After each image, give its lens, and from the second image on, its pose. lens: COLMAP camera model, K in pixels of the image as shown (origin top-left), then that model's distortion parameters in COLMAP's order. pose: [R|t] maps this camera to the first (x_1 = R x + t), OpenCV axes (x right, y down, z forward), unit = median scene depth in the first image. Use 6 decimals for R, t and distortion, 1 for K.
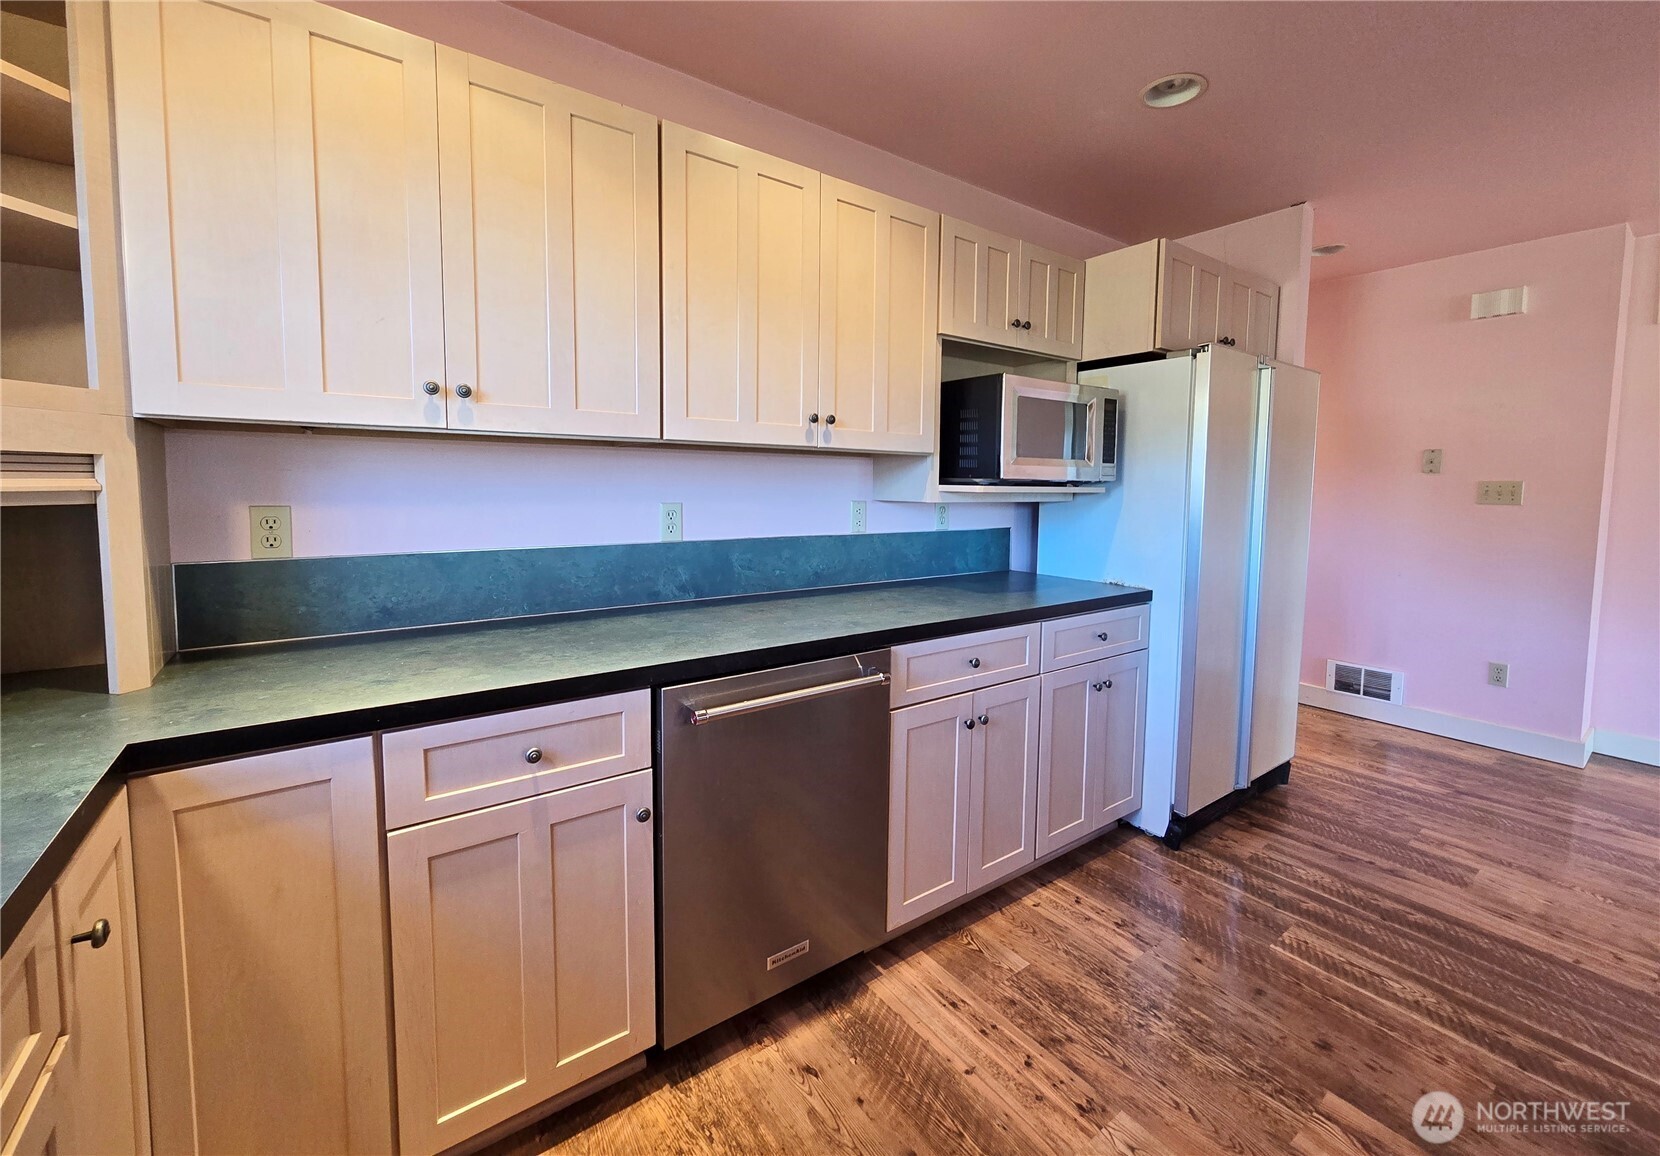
lens RADIAL K [[659.3, 0, 860.9], [0, 659.3, 547.1], [0, 0, 1]] dist [0.001957, 0.000025]
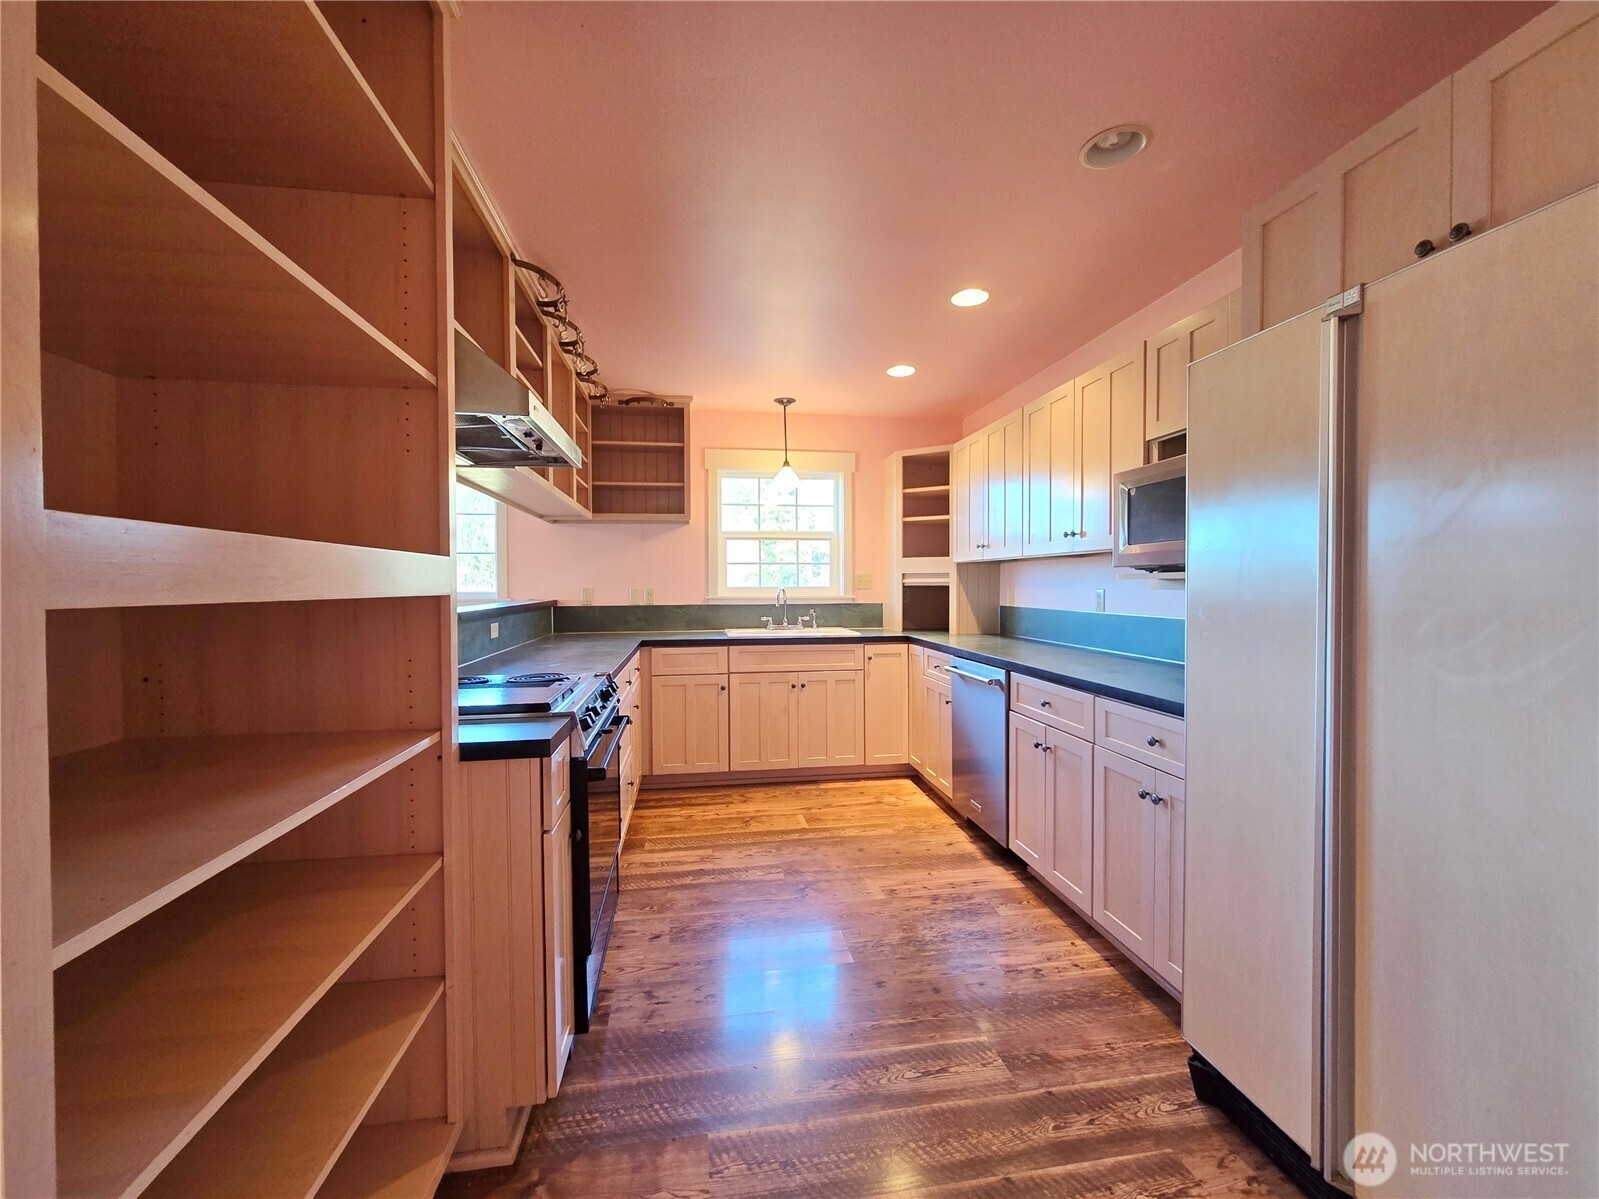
lens RADIAL K [[667.9, 0, 815.6], [0, 667.9, 590.9], [0, 0, 1]] dist [0.000998, 0.000640]
pose [[-0.433267, 0.007323, -0.901236, 1.499959], [-0.071420, 0.996543, 0.042432, -0.077222], [0.898431, 0.082751, -0.431246, 1.058331]]
